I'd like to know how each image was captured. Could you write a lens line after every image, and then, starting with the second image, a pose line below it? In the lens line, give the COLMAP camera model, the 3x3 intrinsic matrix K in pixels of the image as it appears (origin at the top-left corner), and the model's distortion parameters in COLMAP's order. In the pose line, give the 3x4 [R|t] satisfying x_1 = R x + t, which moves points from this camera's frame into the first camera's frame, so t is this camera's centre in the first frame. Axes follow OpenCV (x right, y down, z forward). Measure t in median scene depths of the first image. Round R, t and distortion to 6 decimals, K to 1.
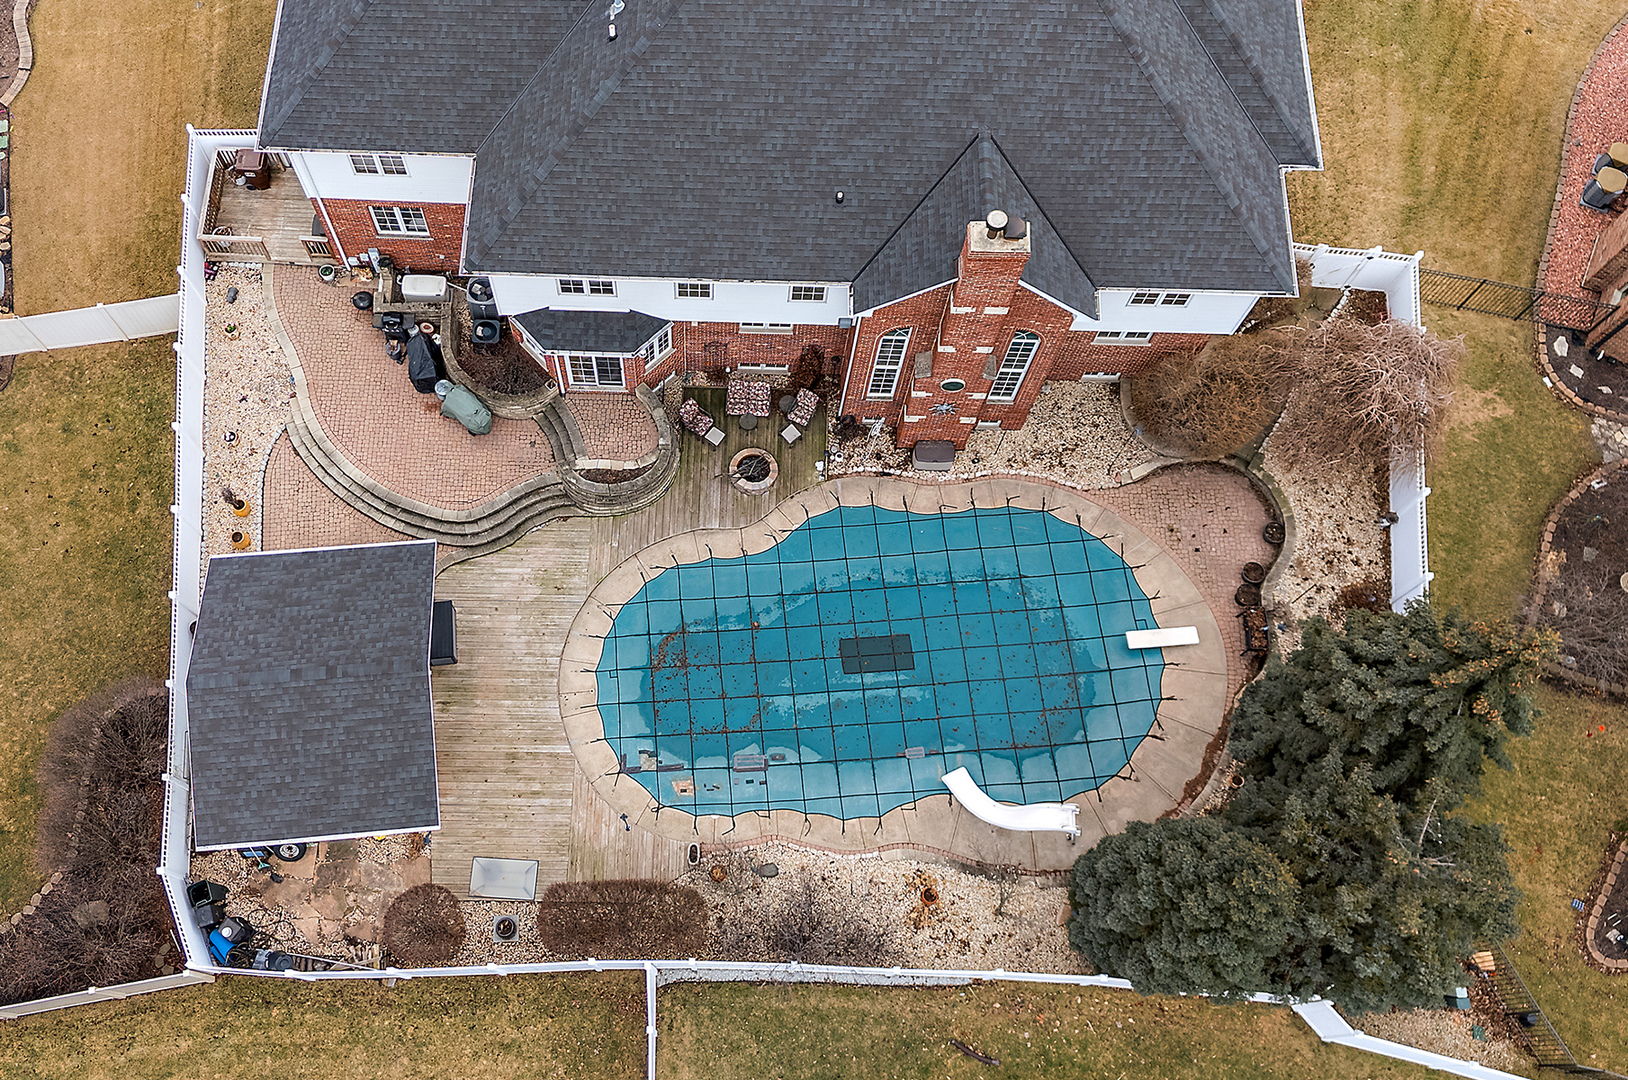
lens RADIAL K [[1286.0, 0, 757.0], [0, 1286.0, 540.4], [0, 0, 1]] dist [0.040735, -0.012551]
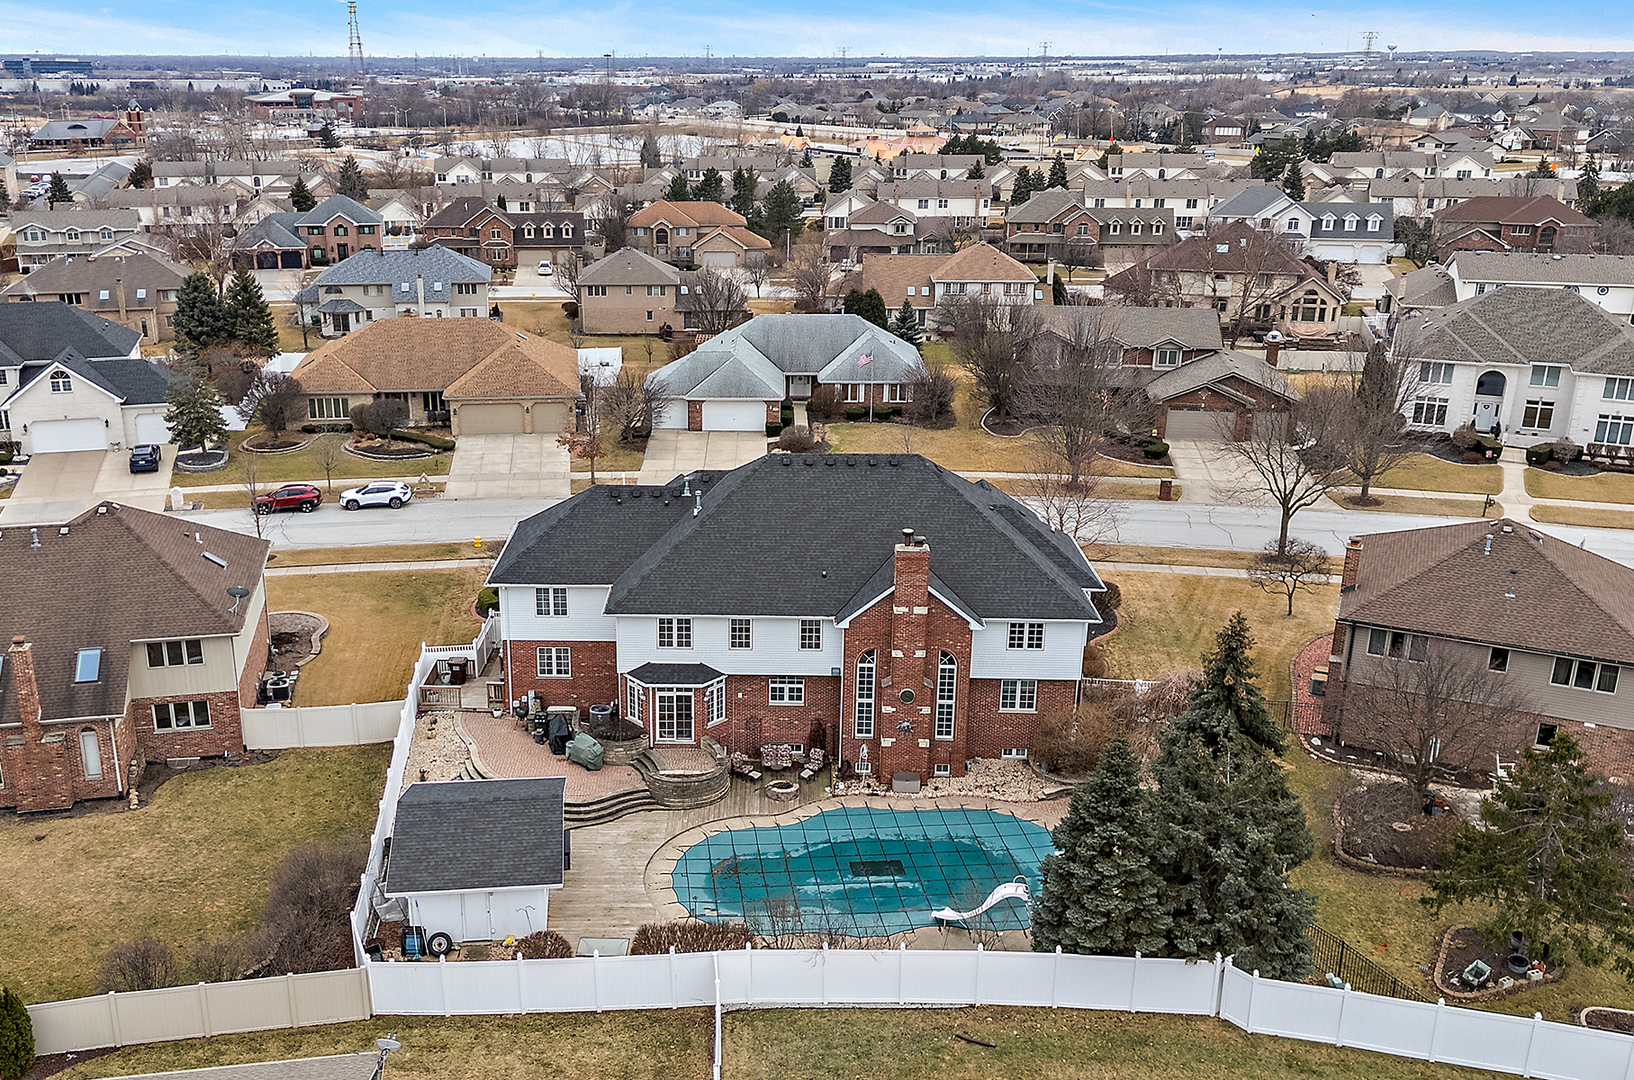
lens RADIAL K [[1136.6, 0, 817.0], [0, 1136.6, 540.0], [0, 0, 1]] dist [0.004093, 0.001635]
pose [[0.998000, -0.034357, 0.053068, -0.023015], [0.062039, 0.693645, -0.717640, 0.711801], [-0.012154, 0.719497, 0.694389, -0.088272]]
